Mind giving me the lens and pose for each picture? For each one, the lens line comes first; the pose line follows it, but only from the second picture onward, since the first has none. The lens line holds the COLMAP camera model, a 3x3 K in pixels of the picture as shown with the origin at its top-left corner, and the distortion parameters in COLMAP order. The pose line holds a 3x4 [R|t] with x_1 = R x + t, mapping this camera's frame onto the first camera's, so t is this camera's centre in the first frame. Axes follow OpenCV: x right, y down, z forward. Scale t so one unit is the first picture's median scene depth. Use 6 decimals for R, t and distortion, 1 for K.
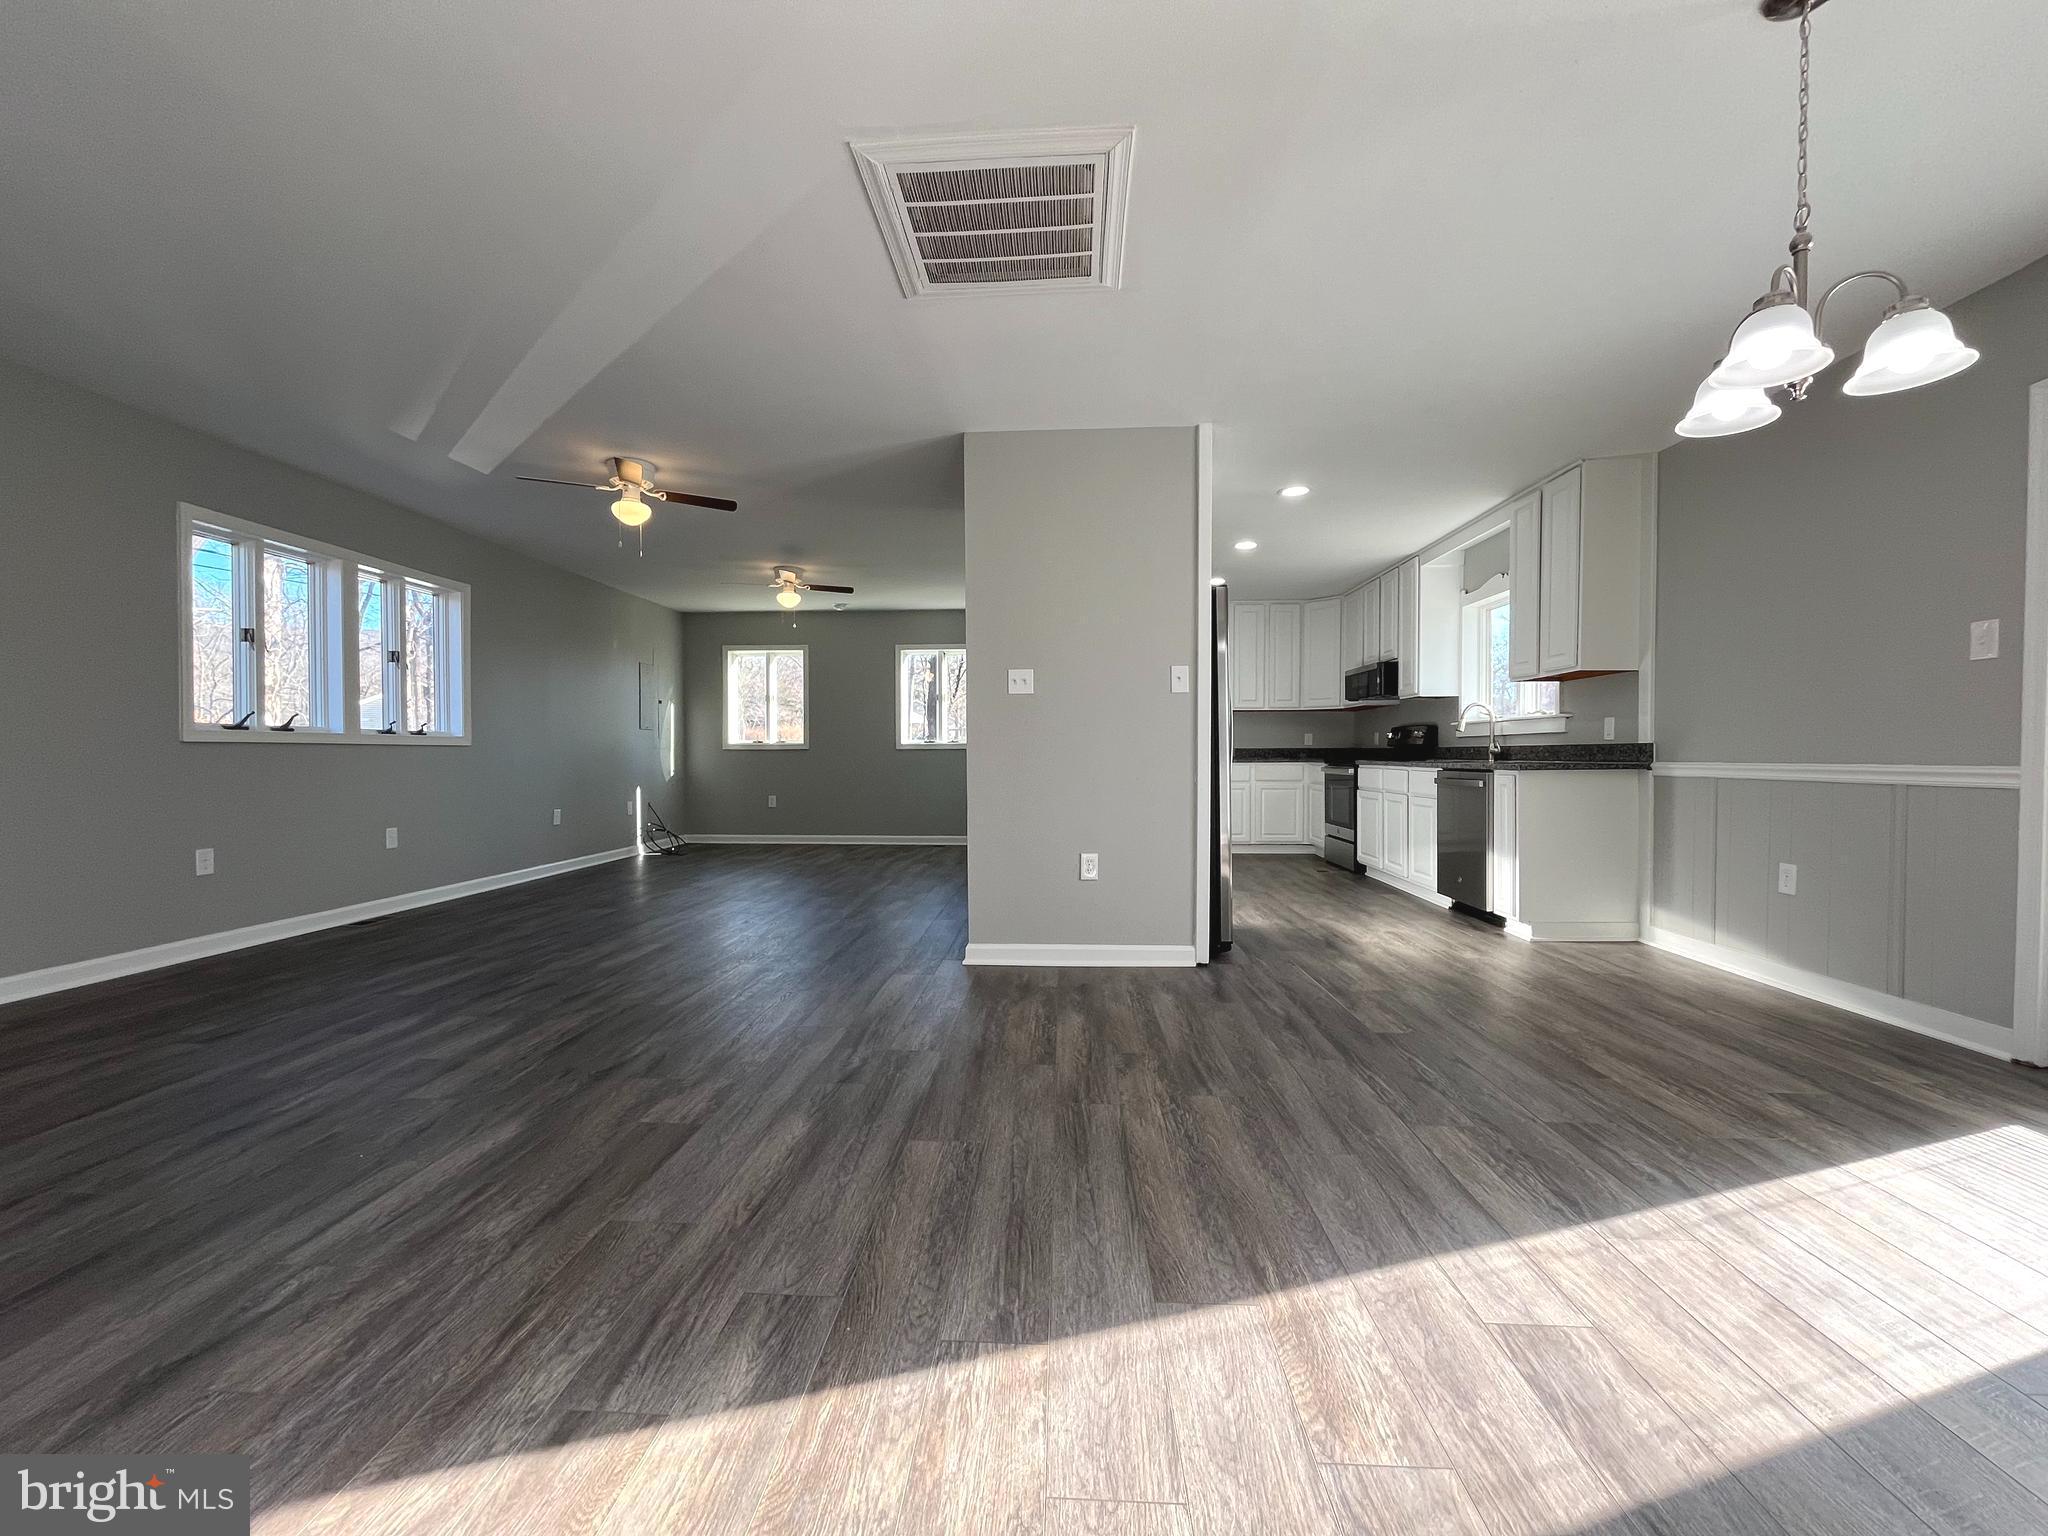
lens RADIAL K [[826.6, 0, 1024.0], [0, 826.6, 768.0], [0, 0, 1]] dist [-0.001387, -0.000594]
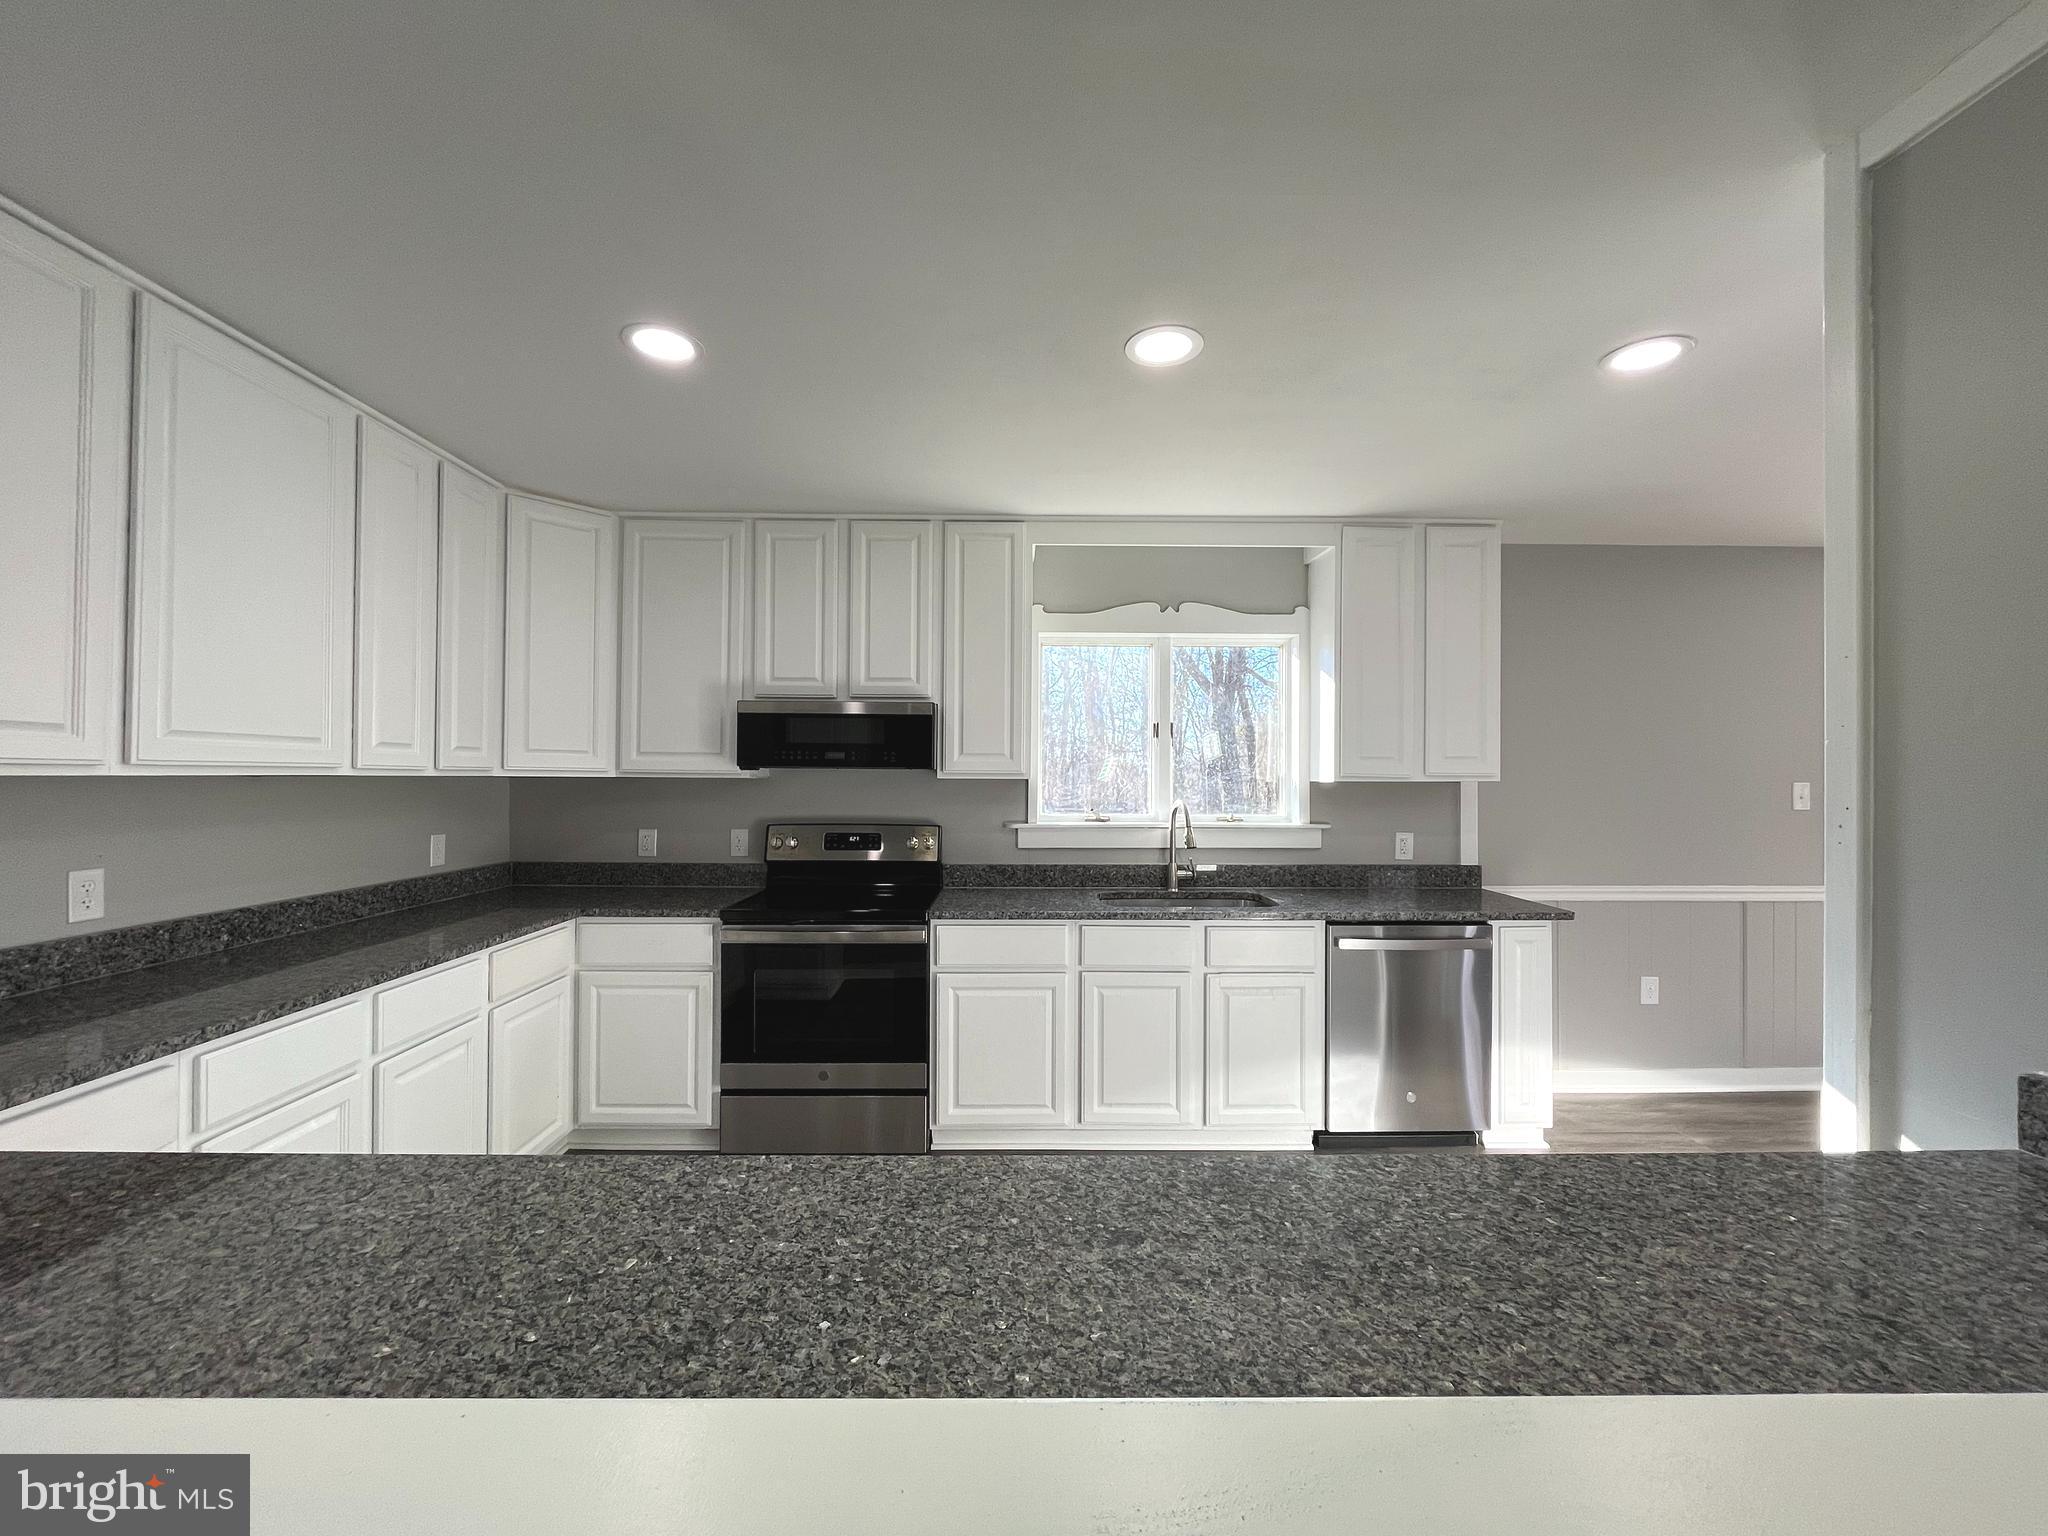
lens RADIAL K [[837.9, 0, 1024.0], [0, 837.9, 768.0], [0, 0, 1]] dist [-0.002209, -0.000800]
pose [[-0.070191, 0.005238, 0.997520, -0.080192], [0.012640, 0.999911, -0.004362, -0.102466], [-0.997454, 0.012303, -0.070251, 1.157852]]
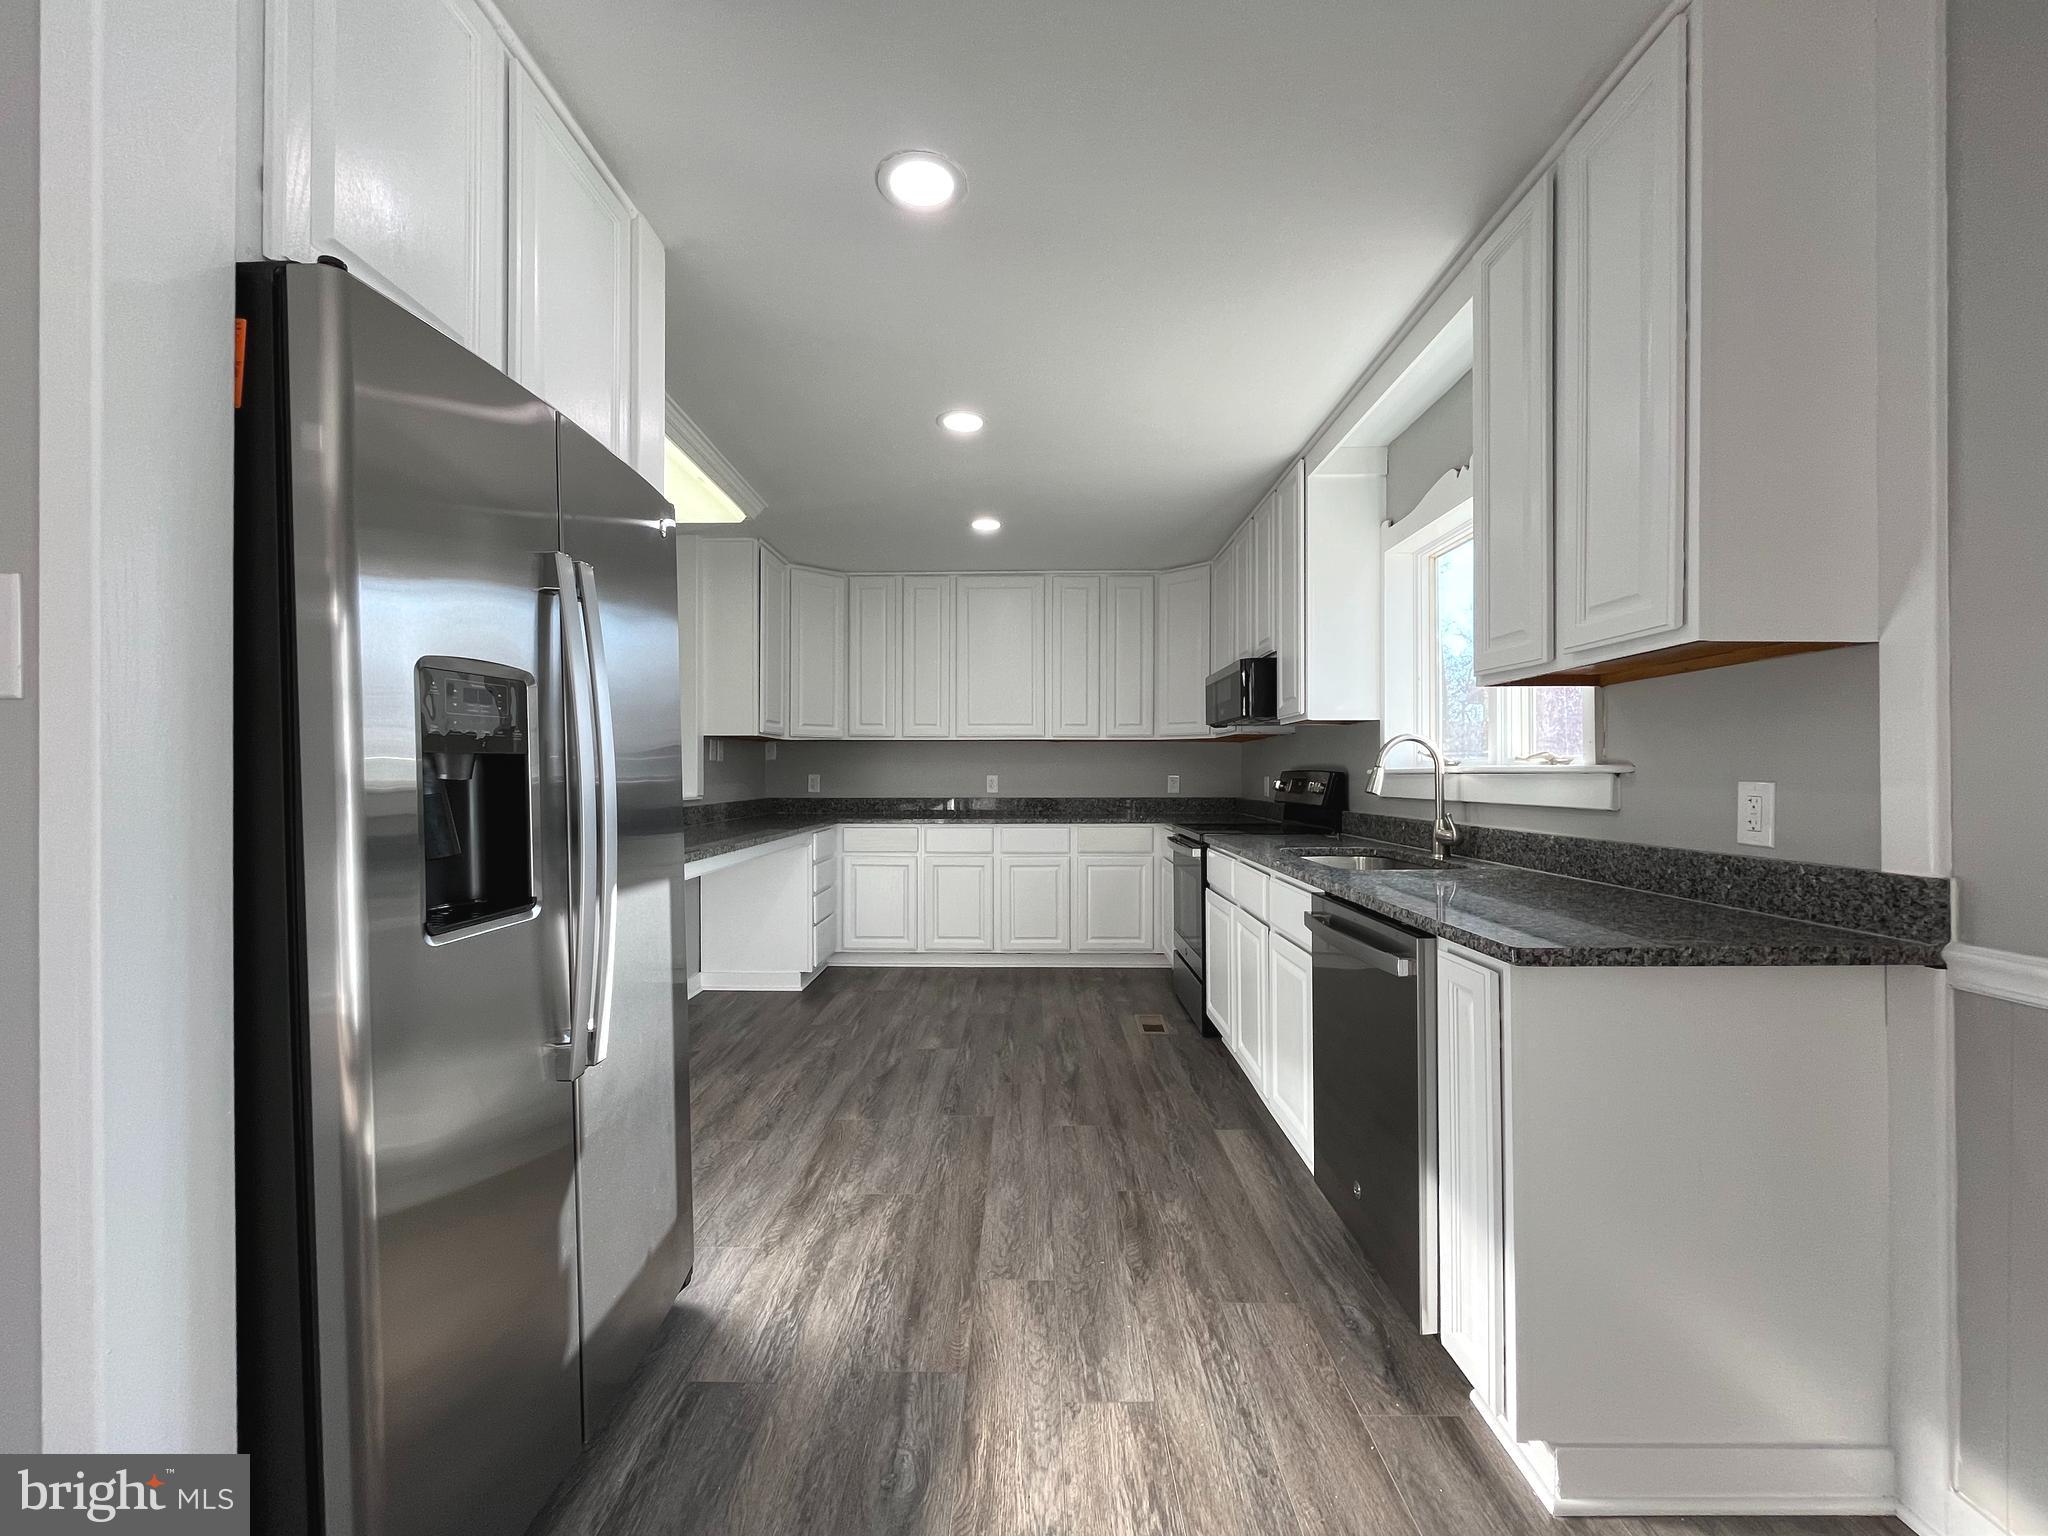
lens RADIAL K [[837.9, 0, 1024.0], [0, 837.9, 768.0], [0, 0, 1]] dist [-0.002209, -0.000800]
pose [[0.999128, 0.003020, 0.041646, 0.308154], [-0.001897, 0.999634, -0.026986, -0.045918], [-0.041712, 0.026883, 0.998768, 0.529087]]
